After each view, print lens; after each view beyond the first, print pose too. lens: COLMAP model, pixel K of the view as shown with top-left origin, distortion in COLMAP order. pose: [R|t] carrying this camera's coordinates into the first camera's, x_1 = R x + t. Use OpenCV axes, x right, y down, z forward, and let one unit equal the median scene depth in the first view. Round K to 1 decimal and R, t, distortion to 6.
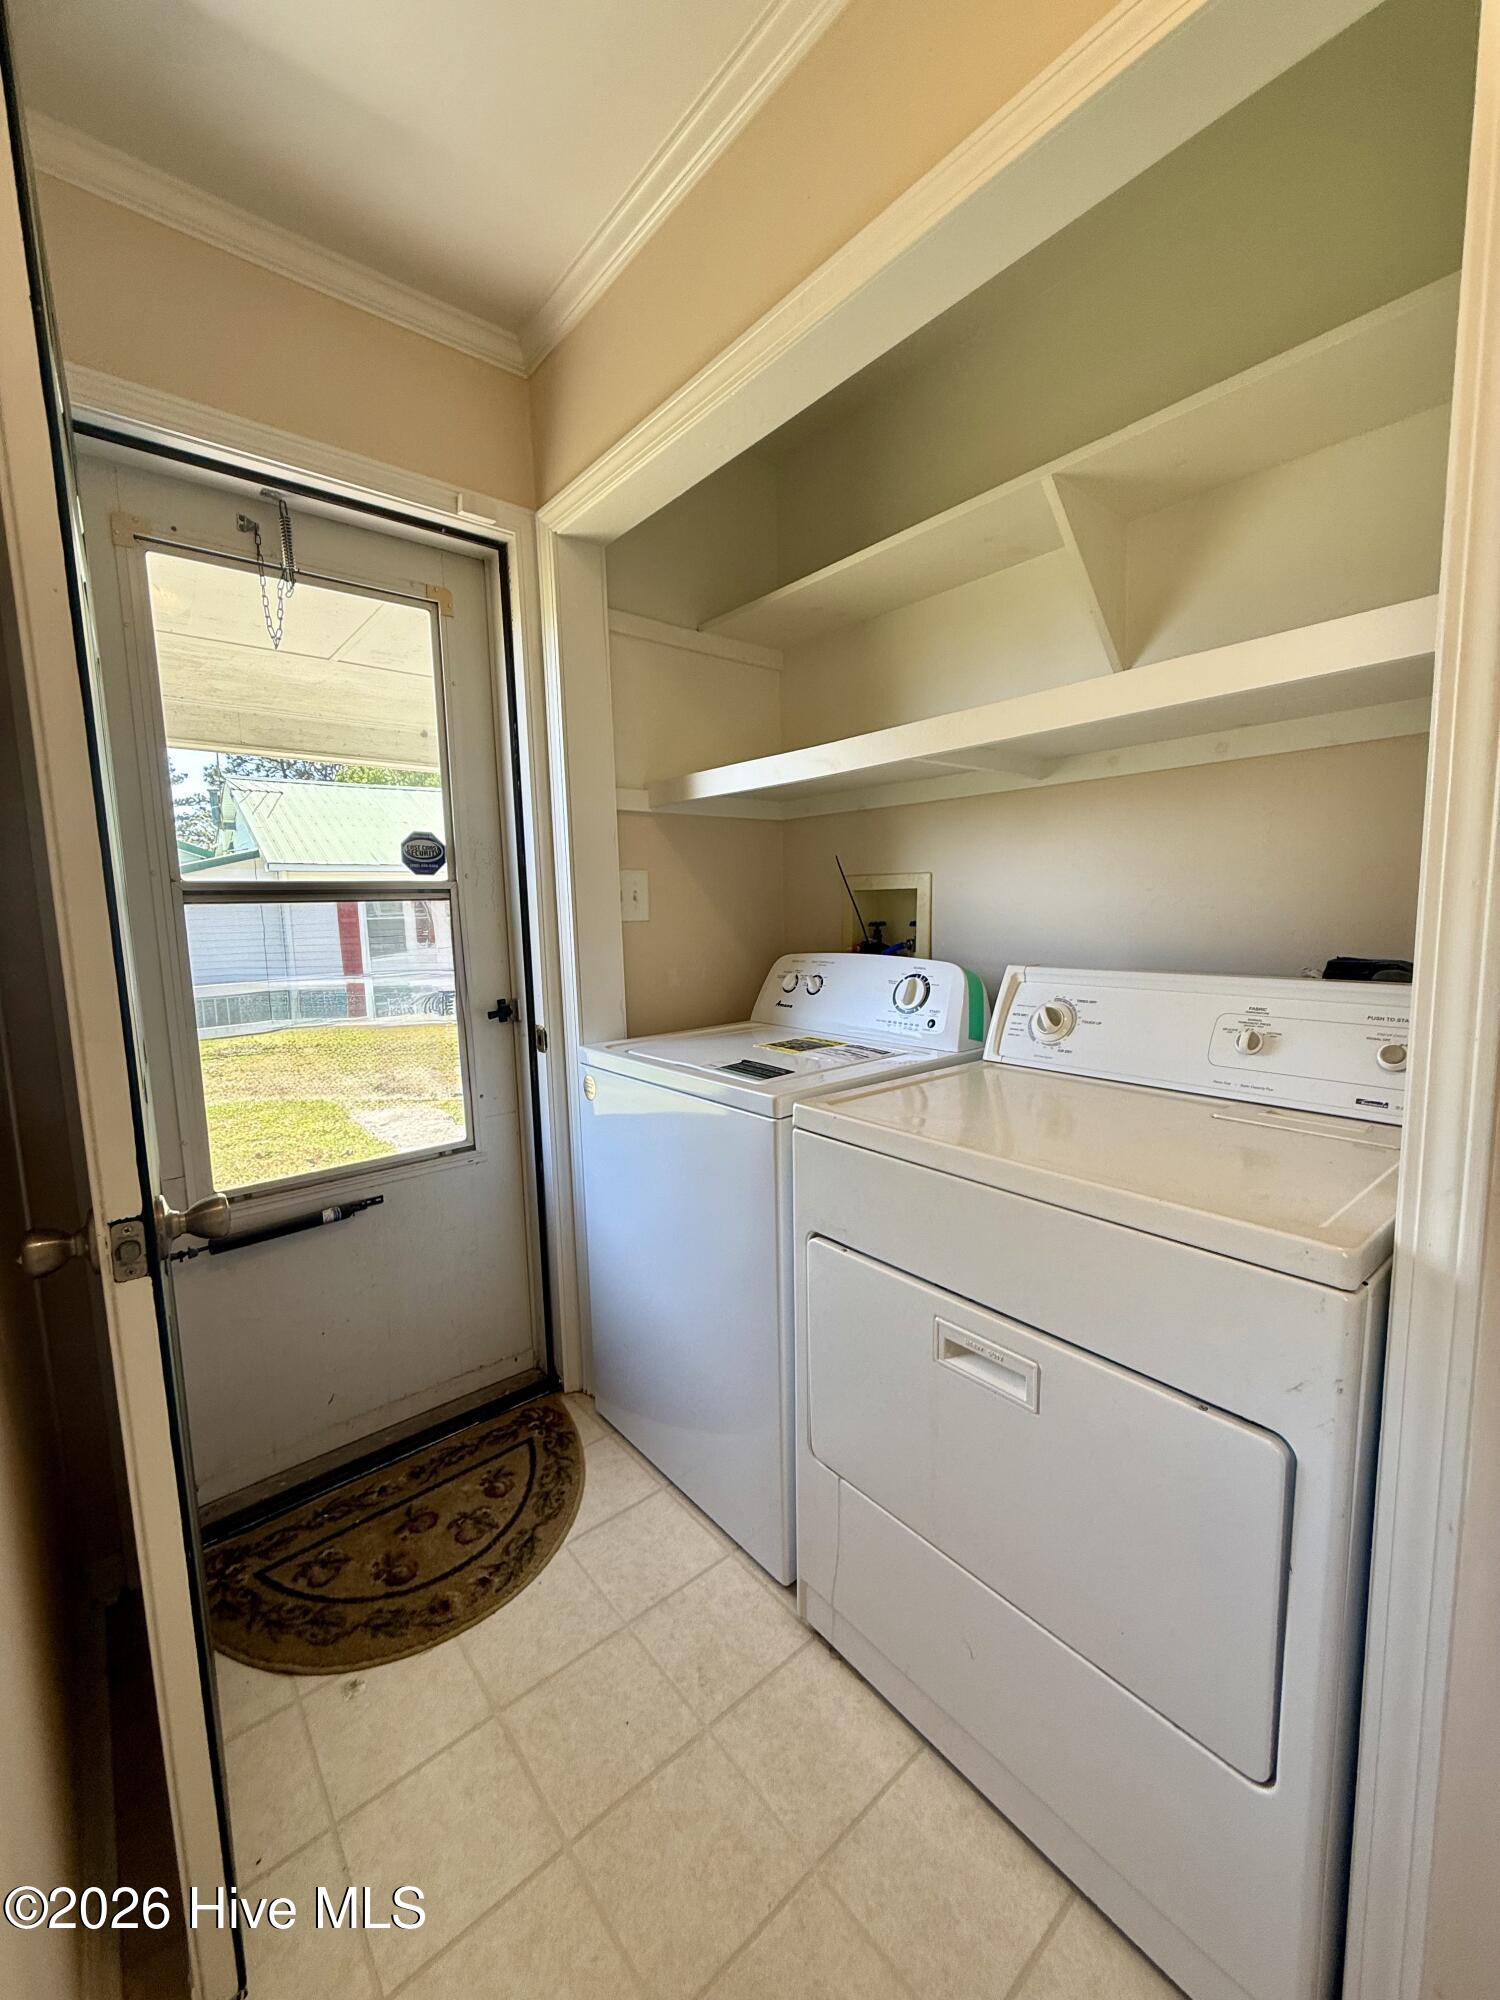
lens RADIAL K [[793.3, 0, 749.6], [0, 793.3, 999.9], [0, 0, 1]] dist [-0.002136, 0.000857]
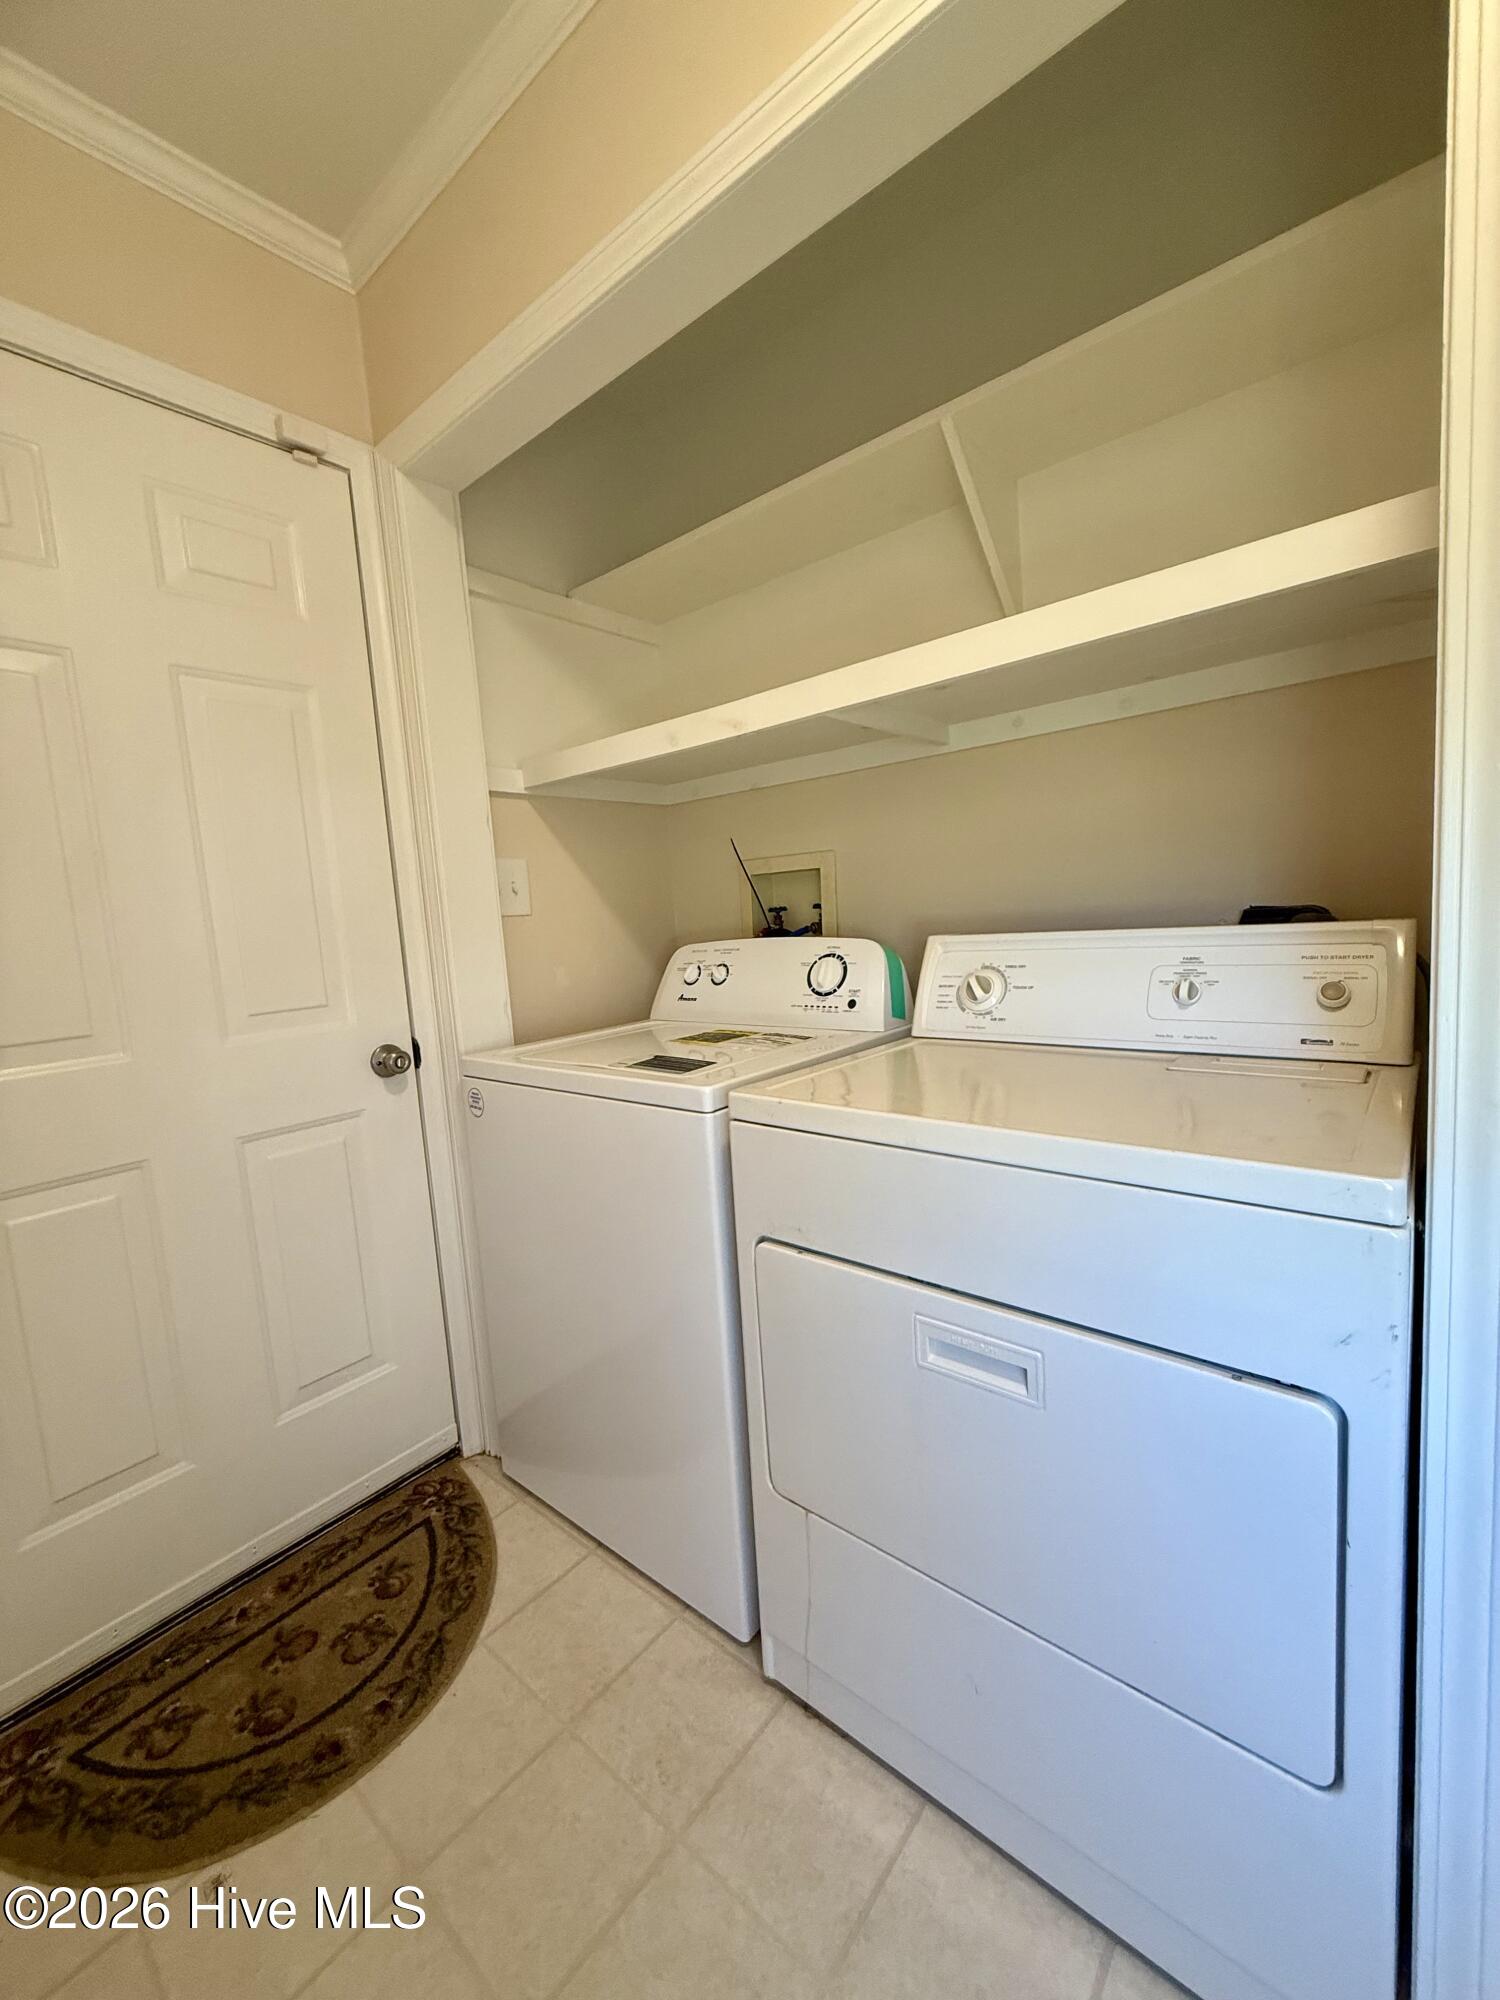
lens RADIAL K [[793.3, 0, 751.4], [0, 793.3, 996.5], [0, 0, 1]] dist [-0.002136, 0.000857]
pose [[0.984142, -0.059464, 0.167116, -0.049532], [0.063220, 0.997851, -0.017242, 0.032323], [-0.165732, 0.027534, 0.985786, 0.098090]]
